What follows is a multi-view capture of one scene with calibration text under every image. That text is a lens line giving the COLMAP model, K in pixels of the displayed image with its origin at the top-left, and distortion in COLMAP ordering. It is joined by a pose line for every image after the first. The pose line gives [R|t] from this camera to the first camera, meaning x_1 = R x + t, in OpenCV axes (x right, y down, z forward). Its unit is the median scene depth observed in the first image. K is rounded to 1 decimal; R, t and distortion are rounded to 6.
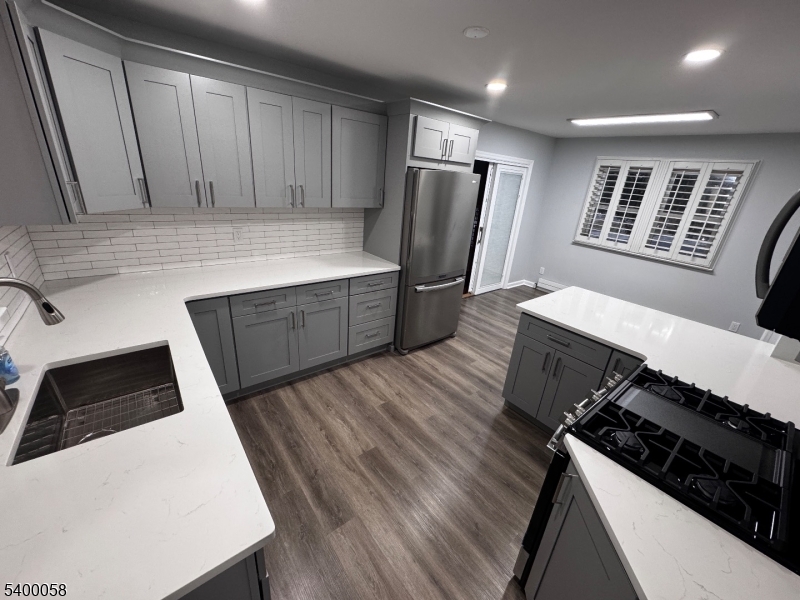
lens RADIAL K [[318.4, 0, 400.0], [0, 318.4, 300.0], [0, 0, 1]] dist [-0.001267, -0.000047]
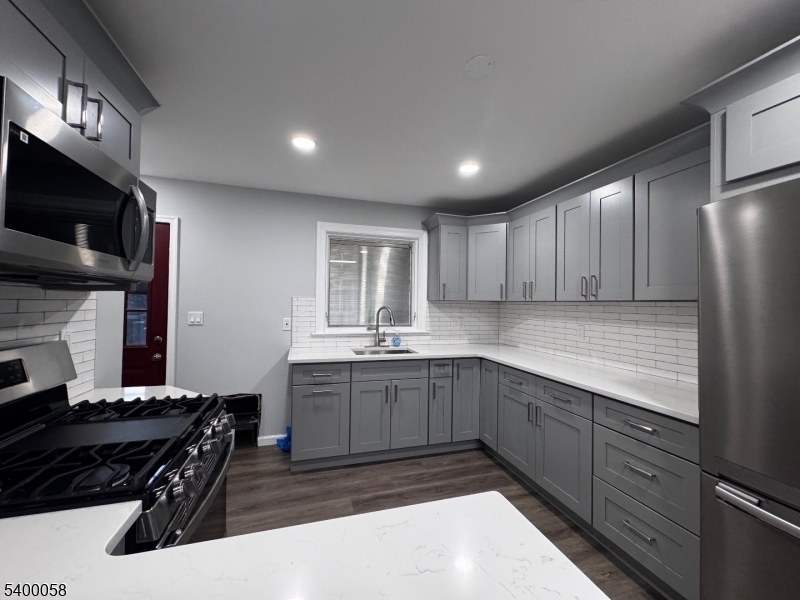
lens RADIAL K [[318.4, 0, 400.0], [0, 318.4, 300.0], [0, 0, 1]] dist [-0.001267, -0.000047]
pose [[-0.368715, -0.092835, -0.924895, 0.622838], [-0.378287, 0.923865, 0.058075, -0.132886], [0.849087, 0.371288, -0.375762, 0.811084]]
